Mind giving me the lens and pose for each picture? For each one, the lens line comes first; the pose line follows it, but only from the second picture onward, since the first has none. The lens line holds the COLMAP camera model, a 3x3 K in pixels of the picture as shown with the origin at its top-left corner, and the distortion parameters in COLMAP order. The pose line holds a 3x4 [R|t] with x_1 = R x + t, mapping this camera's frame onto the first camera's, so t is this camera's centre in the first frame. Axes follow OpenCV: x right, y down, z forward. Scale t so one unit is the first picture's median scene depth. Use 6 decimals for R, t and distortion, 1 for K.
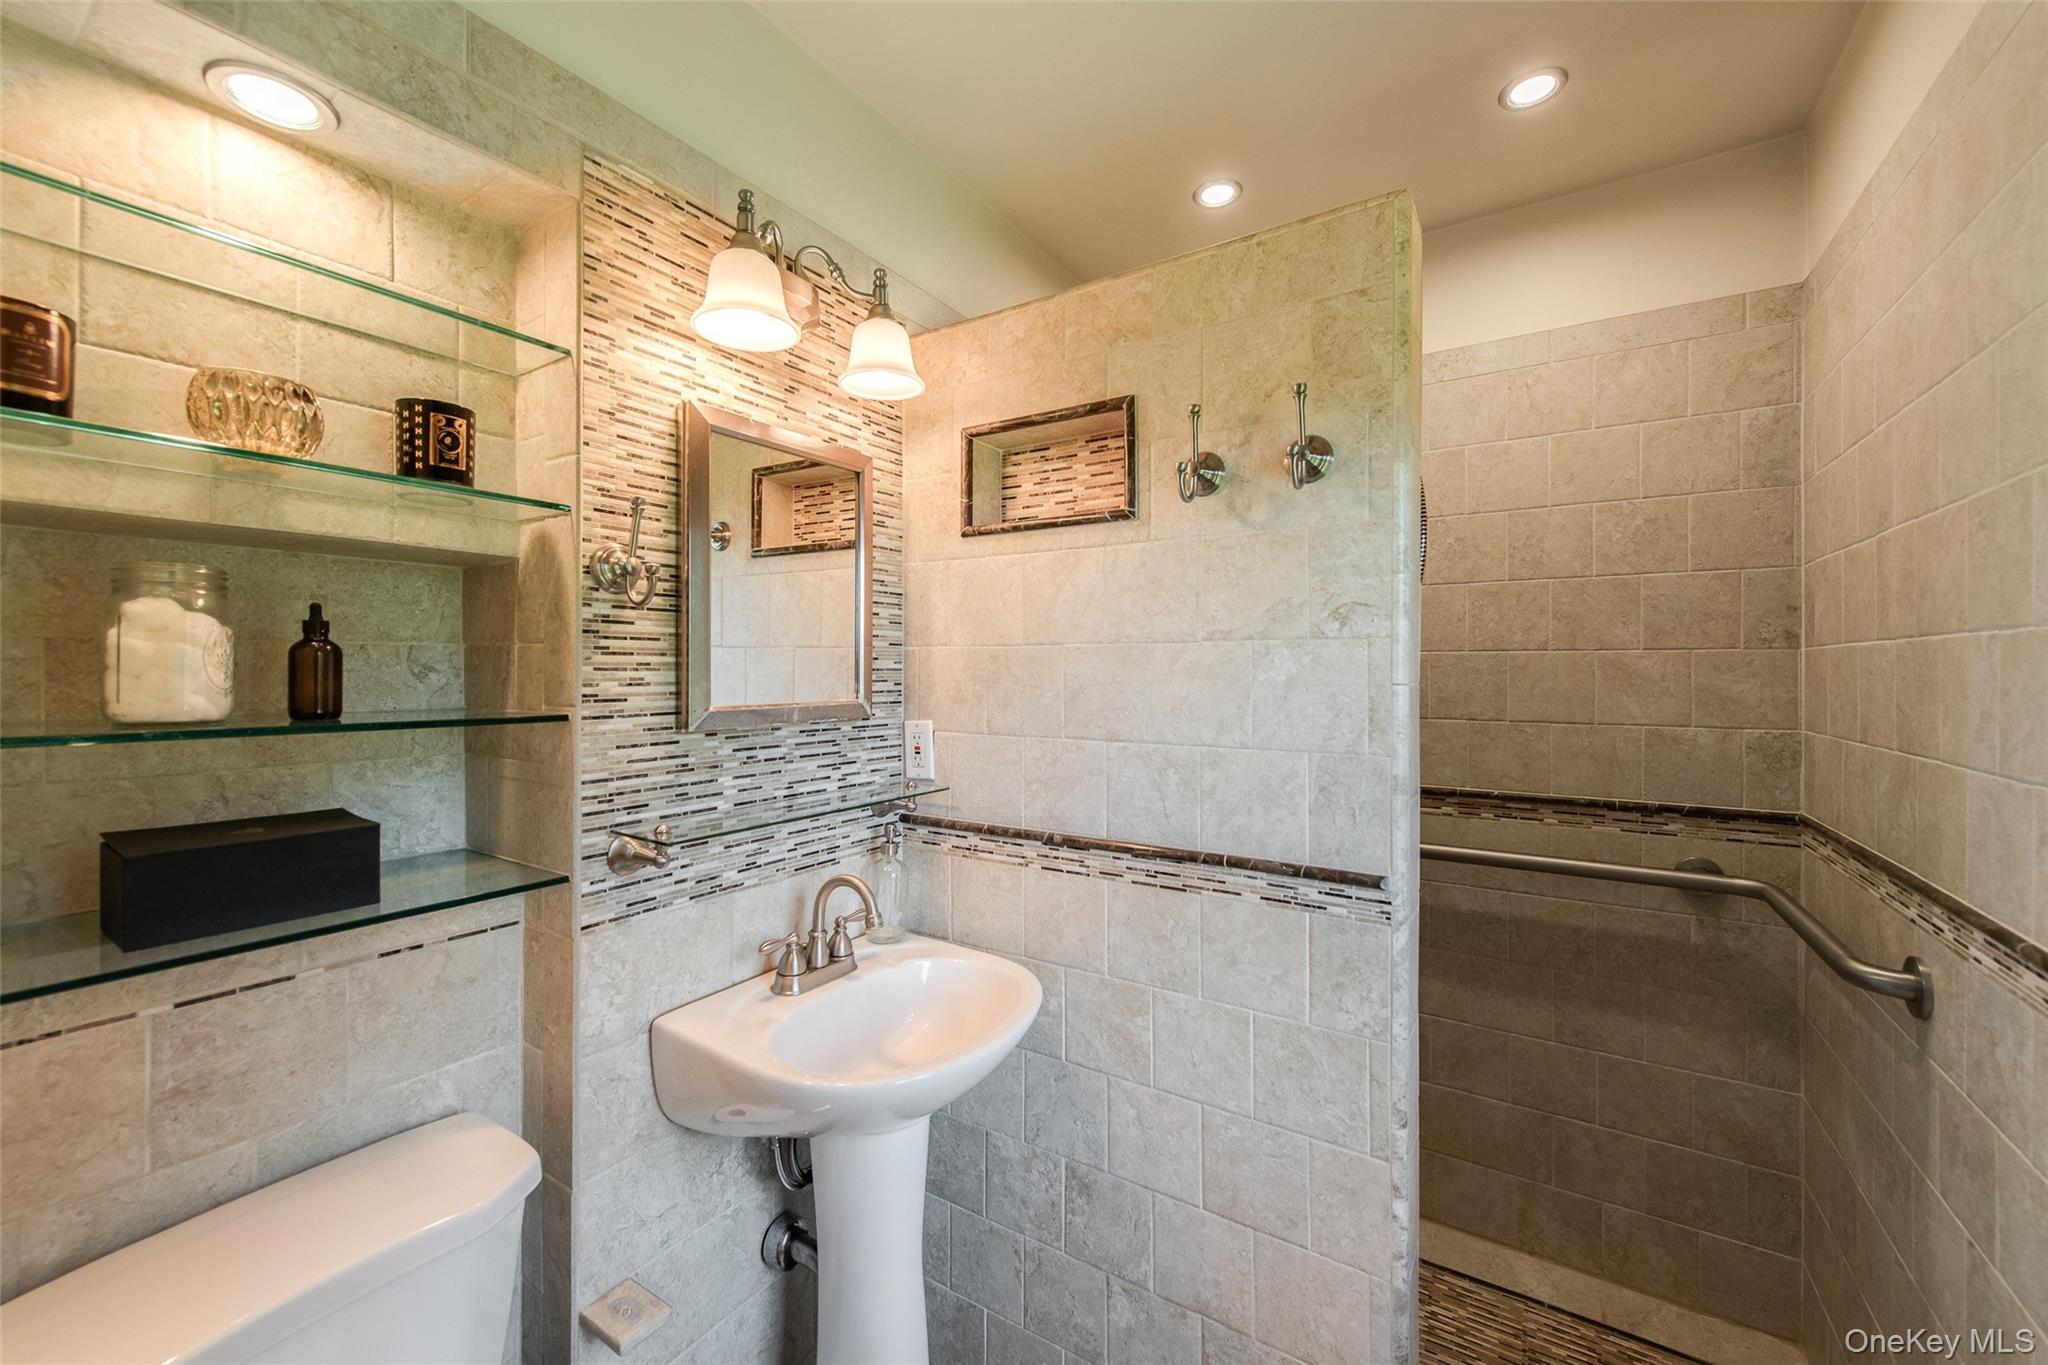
lens RADIAL K [[795.1, 0, 1025.3], [0, 795.1, 676.0], [0, 0, 1]] dist [0.001553, -0.000041]
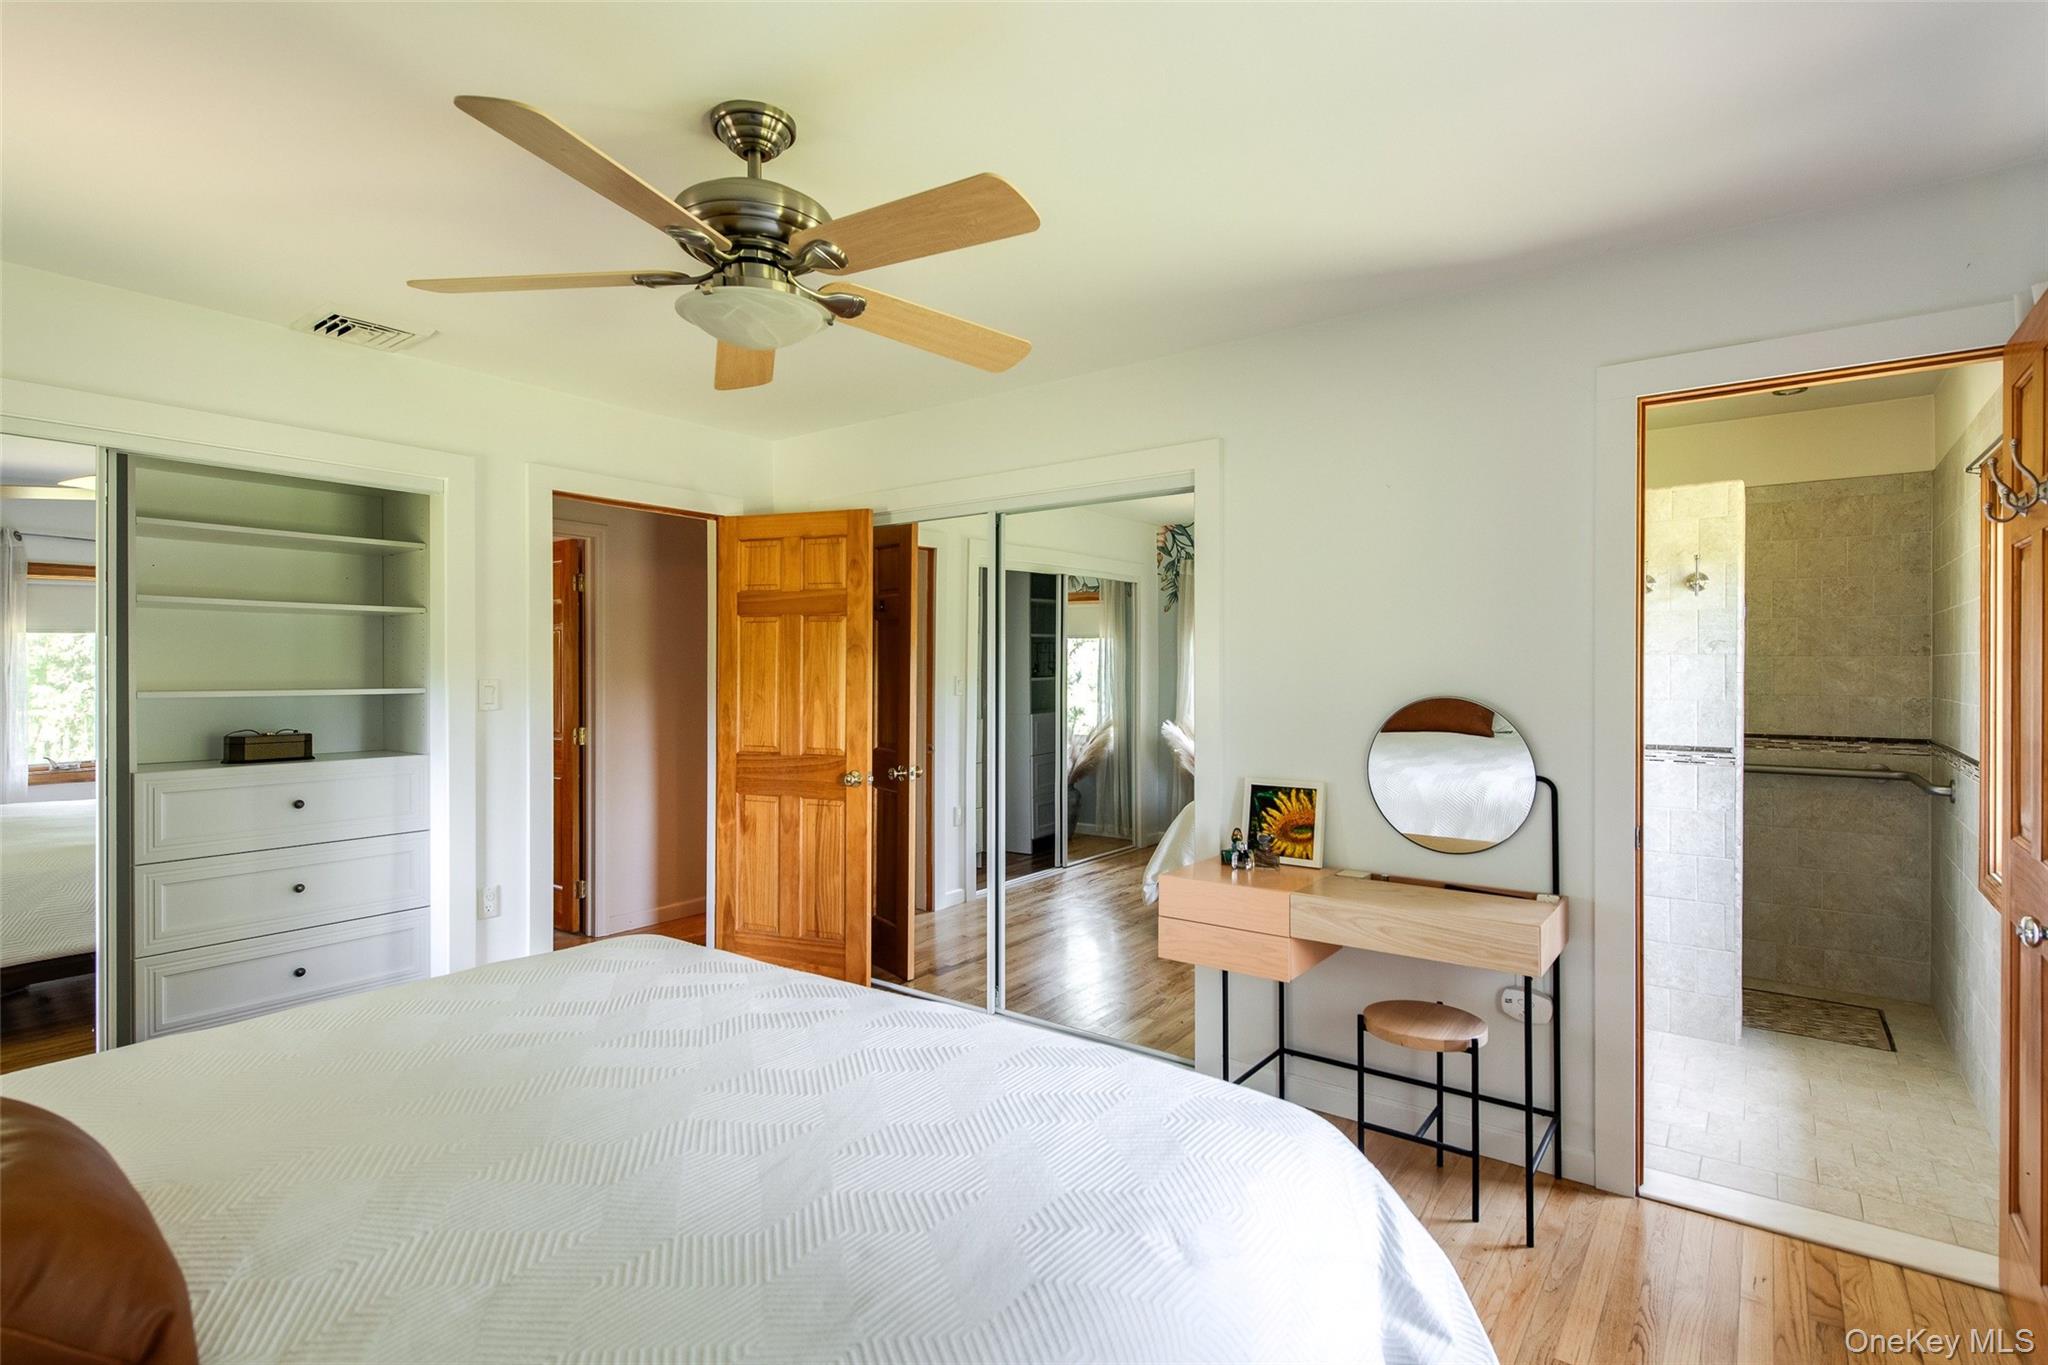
lens RADIAL K [[975.8, 0, 1023.6], [0, 975.8, 677.5], [0, 0, 1]] dist [-0.000821, 0.000034]
pose [[0.997230, 0.000021, -0.074383, -1.063126], [0.000406, 0.999984, 0.005725, 0.003928], [0.074381, -0.005739, 0.997213, -1.538768]]
